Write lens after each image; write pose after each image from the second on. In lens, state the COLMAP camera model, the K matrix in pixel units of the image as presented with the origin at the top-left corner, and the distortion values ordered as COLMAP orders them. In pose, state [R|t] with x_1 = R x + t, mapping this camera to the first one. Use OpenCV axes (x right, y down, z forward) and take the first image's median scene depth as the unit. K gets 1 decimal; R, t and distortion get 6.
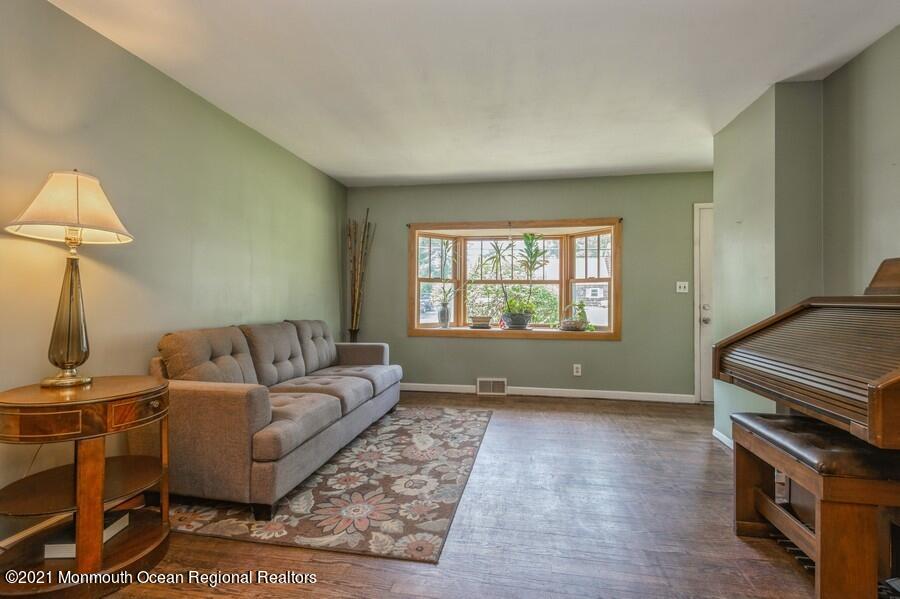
lens RADIAL K [[420.6, 0, 451.0], [0, 420.6, 296.5], [0, 0, 1]] dist [0.010313, -0.000029]
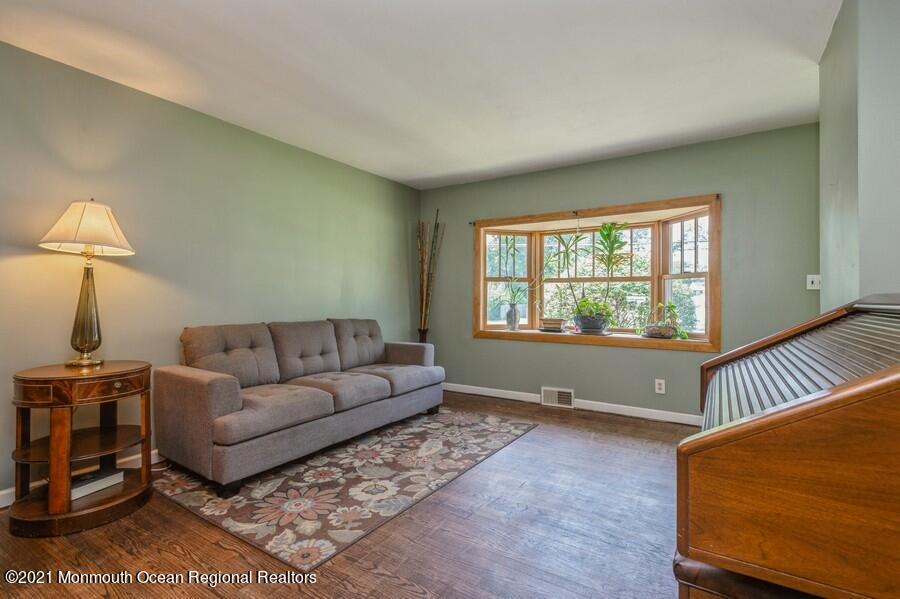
lens RADIAL K [[420.6, 0, 452.4], [0, 420.6, 296.5], [0, 0, 1]] dist [0.010313, -0.000029]
pose [[0.921683, -0.003583, -0.387928, 0.333857], [0.002750, 0.999993, -0.002702, 0.002809], [0.387935, 0.001424, 0.921686, 0.127012]]
